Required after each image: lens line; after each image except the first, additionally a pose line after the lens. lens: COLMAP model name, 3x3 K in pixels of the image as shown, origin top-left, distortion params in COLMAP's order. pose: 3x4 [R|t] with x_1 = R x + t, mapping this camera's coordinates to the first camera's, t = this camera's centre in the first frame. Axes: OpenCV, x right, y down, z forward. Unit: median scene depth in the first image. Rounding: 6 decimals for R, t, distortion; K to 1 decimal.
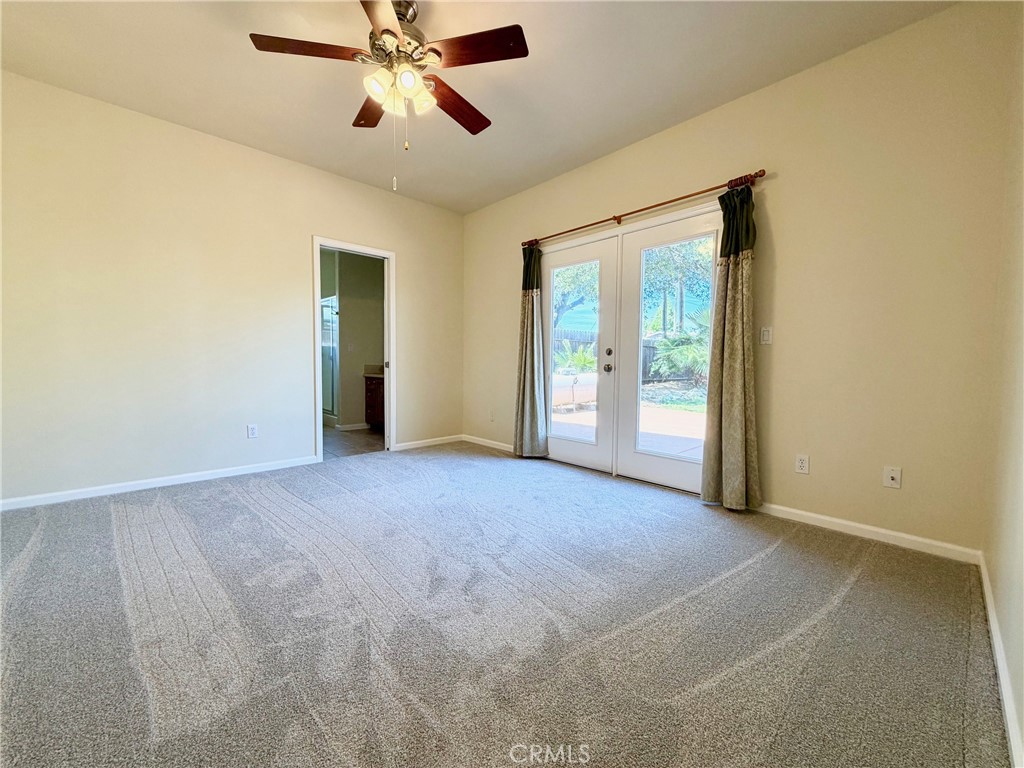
lens RADIAL K [[410.8, 0, 512.1], [0, 410.8, 384.6], [0, 0, 1]] dist [0.002727, 0.000189]
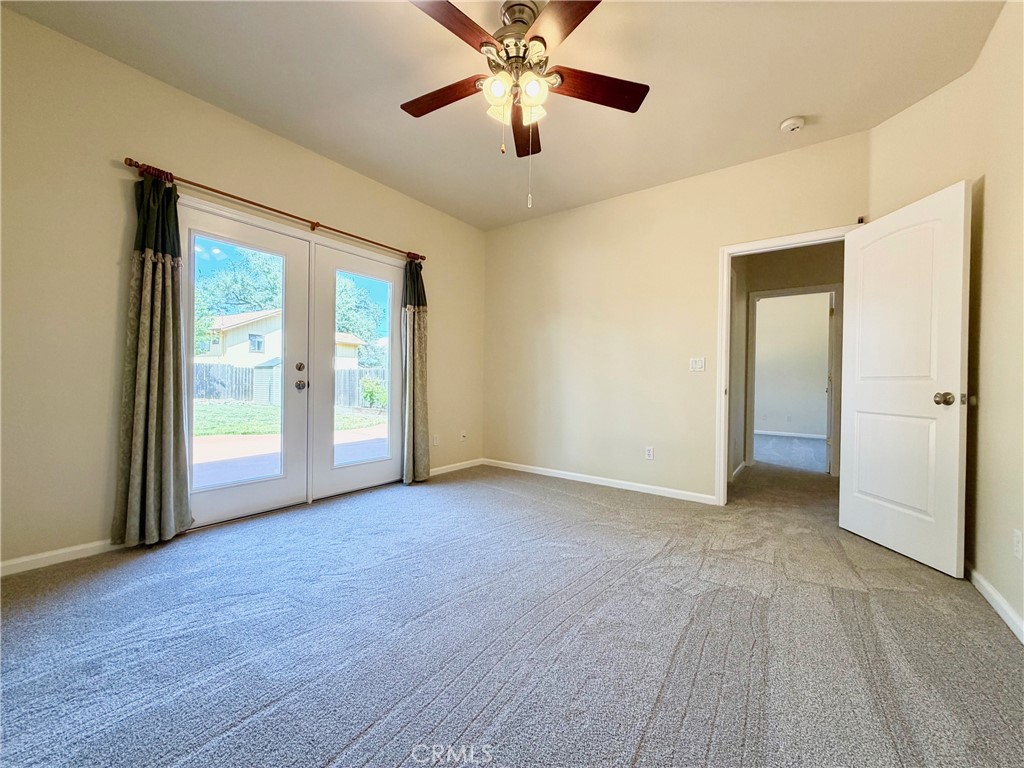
lens RADIAL K [[410.8, 0, 511.8], [0, 410.8, 382.4], [0, 0, 1]] dist [0.002727, 0.000189]
pose [[-0.171362, -0.017869, 0.985046, -0.736627], [0.027043, 0.999373, 0.022833, -0.055503], [-0.984837, 0.030551, -0.170772, 0.721266]]
